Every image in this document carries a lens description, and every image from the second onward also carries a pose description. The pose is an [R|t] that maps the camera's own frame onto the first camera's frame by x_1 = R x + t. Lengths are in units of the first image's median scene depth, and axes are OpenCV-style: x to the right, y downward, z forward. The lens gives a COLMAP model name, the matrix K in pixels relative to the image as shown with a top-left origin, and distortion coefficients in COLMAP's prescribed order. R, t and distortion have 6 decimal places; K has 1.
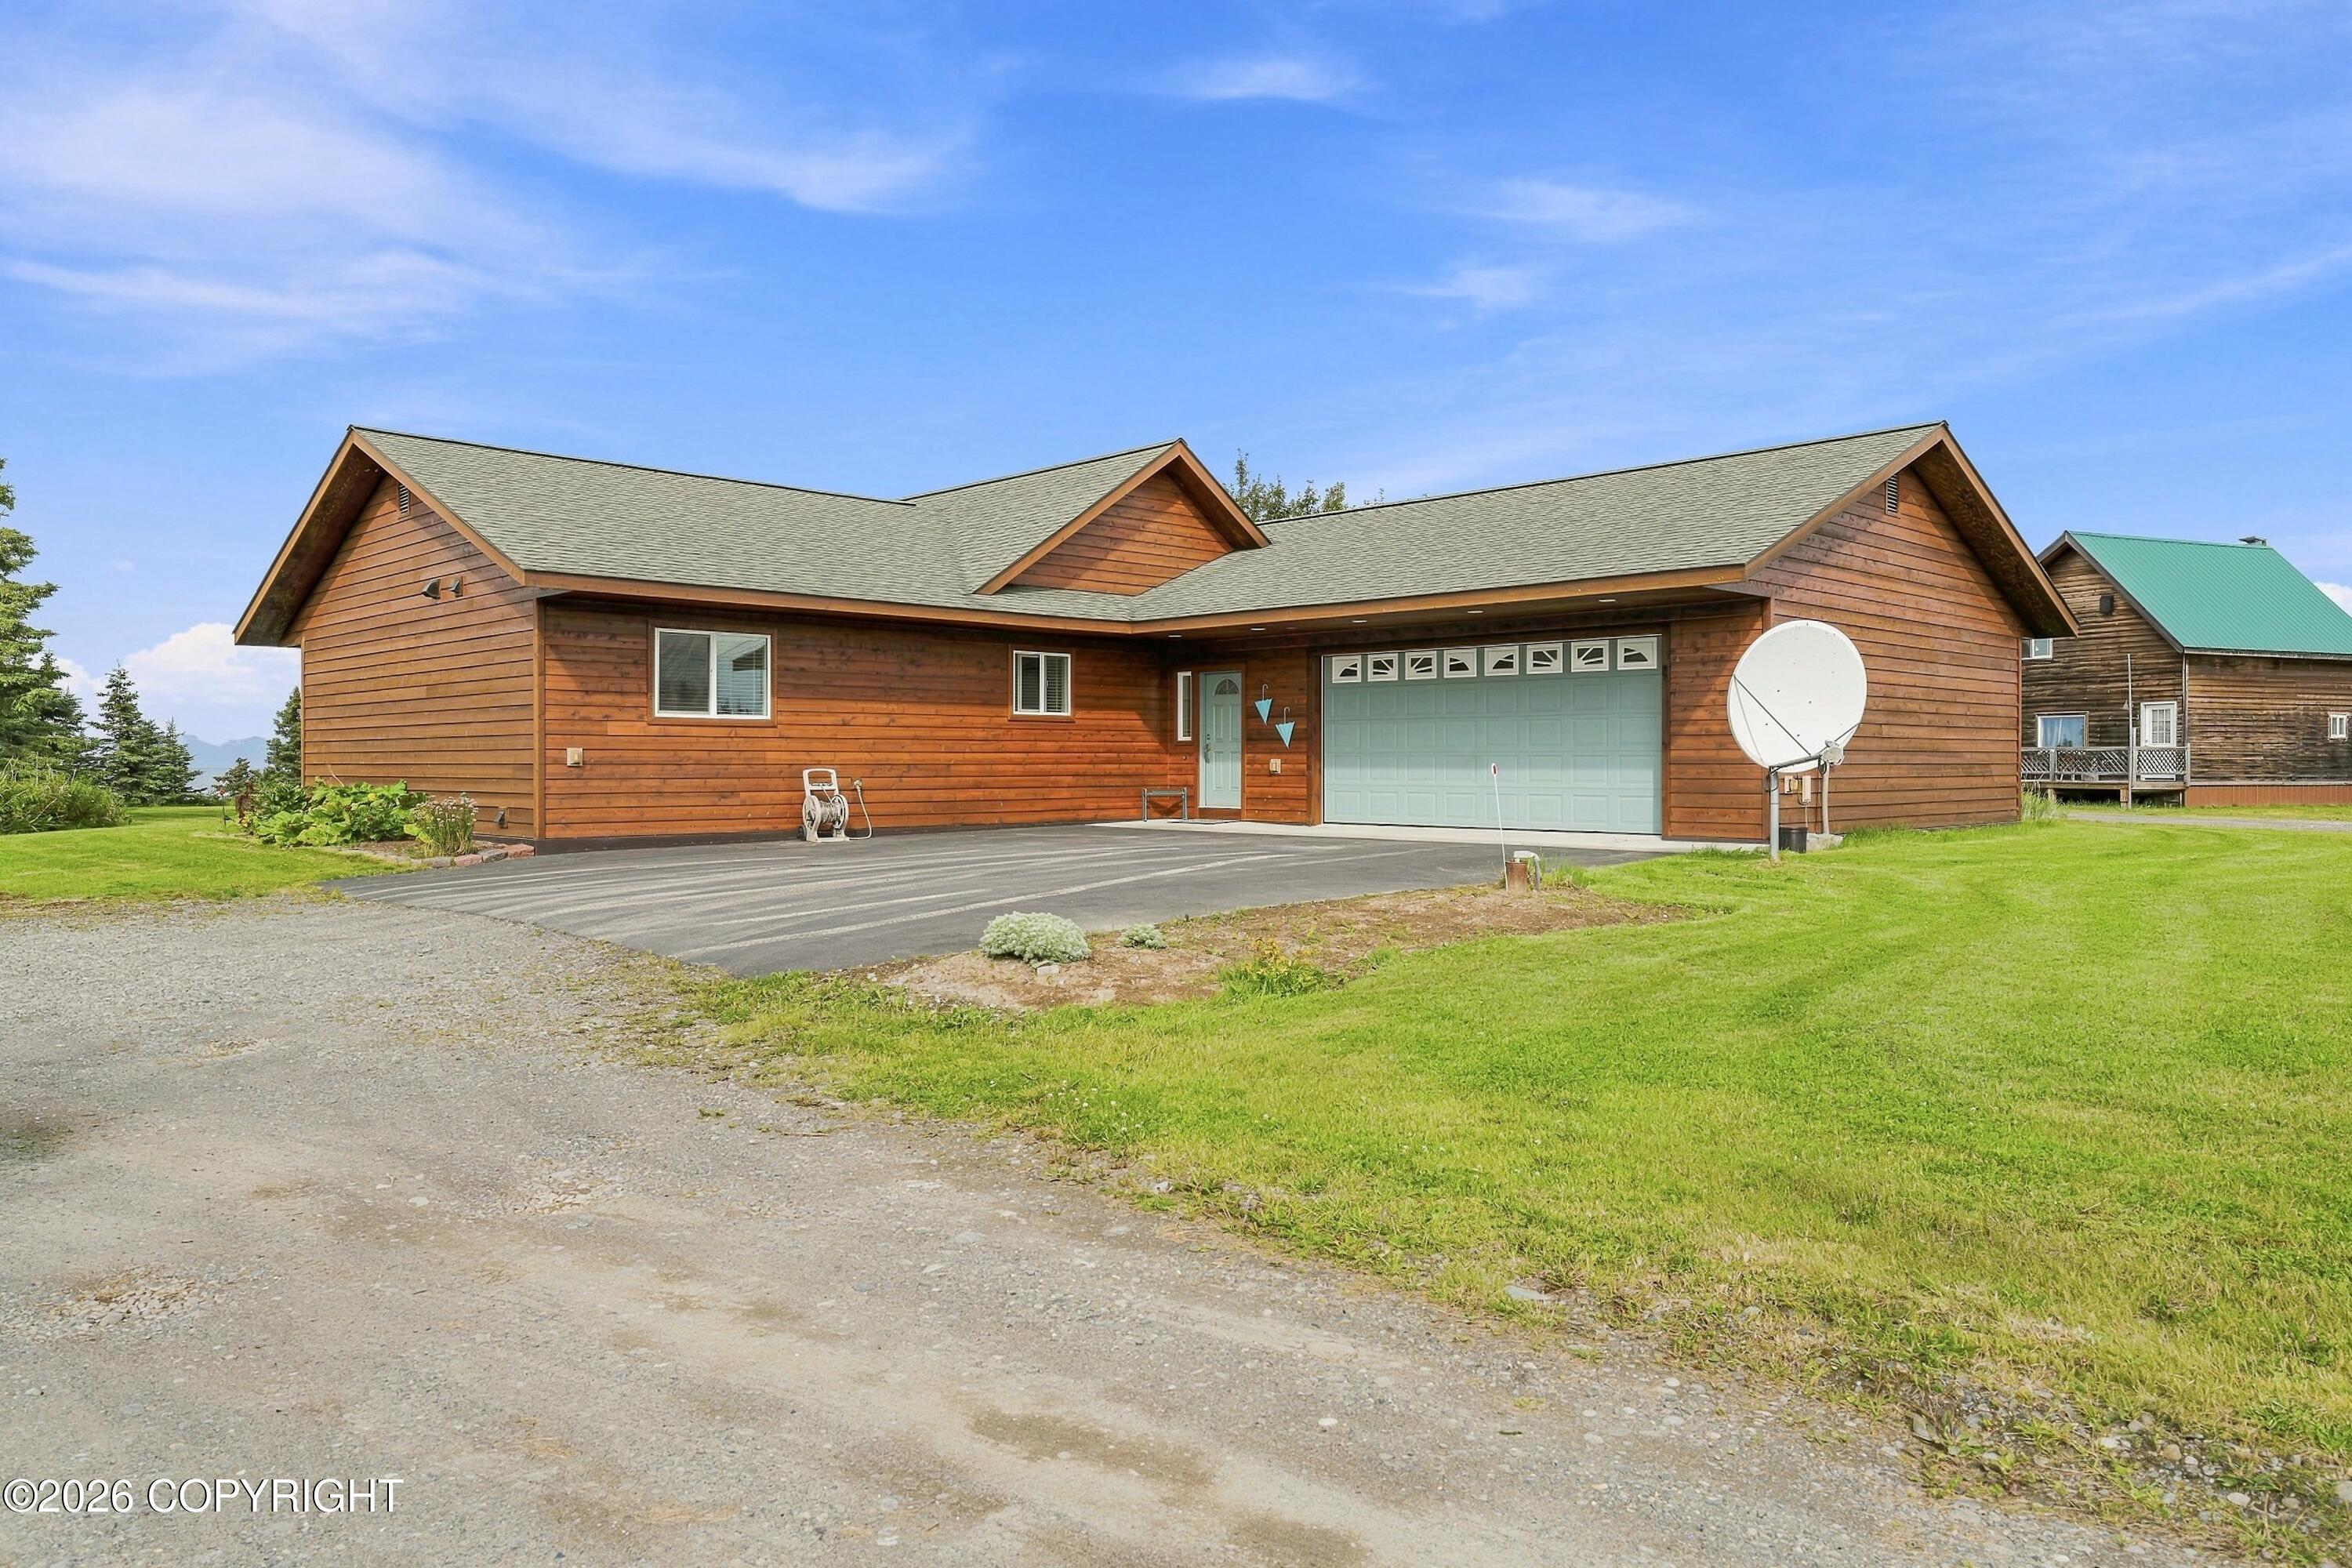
lens RADIAL K [[1629.3, 0, 1178.2], [0, 1629.3, 778.4], [0, 0, 1]] dist [-0.007985, -0.004901]
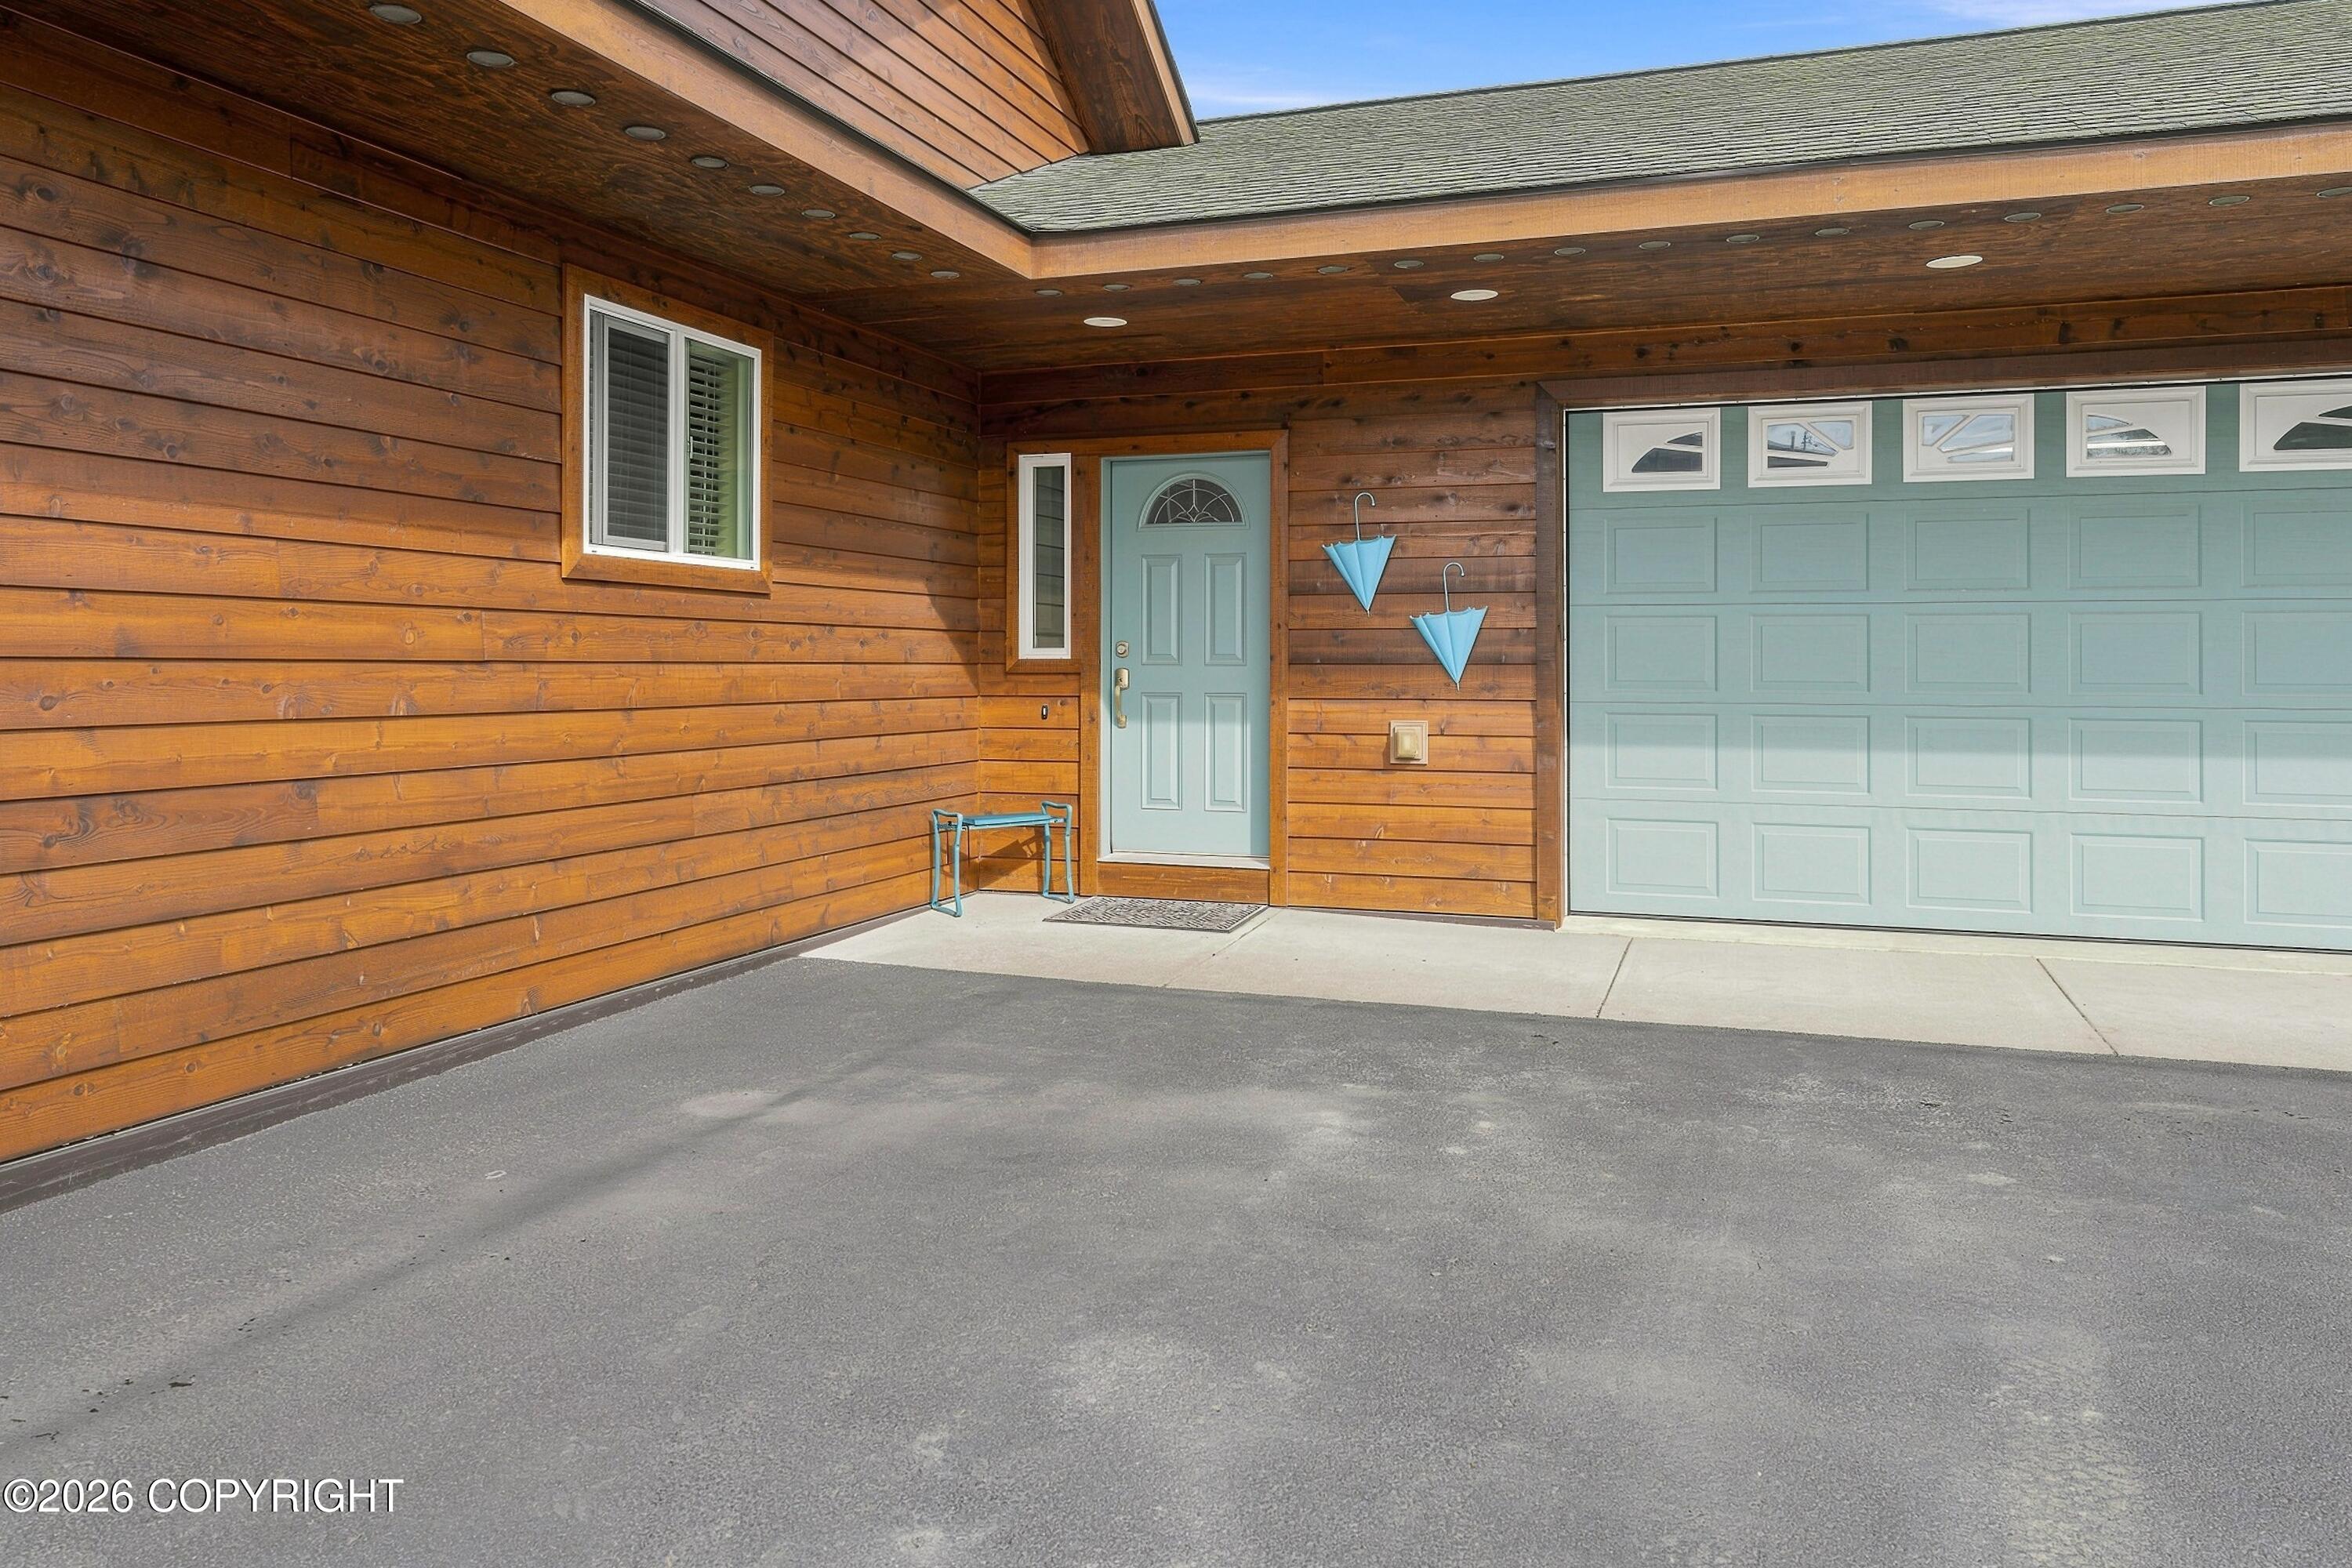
lens RADIAL K [[1629.3, 0, 1196.2], [0, 1629.3, 660.3], [0, 0, 1]] dist [-0.007985, -0.004901]
pose [[0.888807, 0.002369, 0.458275, -0.129134], [0.003148, 0.999931, -0.011275, -0.020339], [-0.458270, 0.011464, 0.888739, 0.730046]]
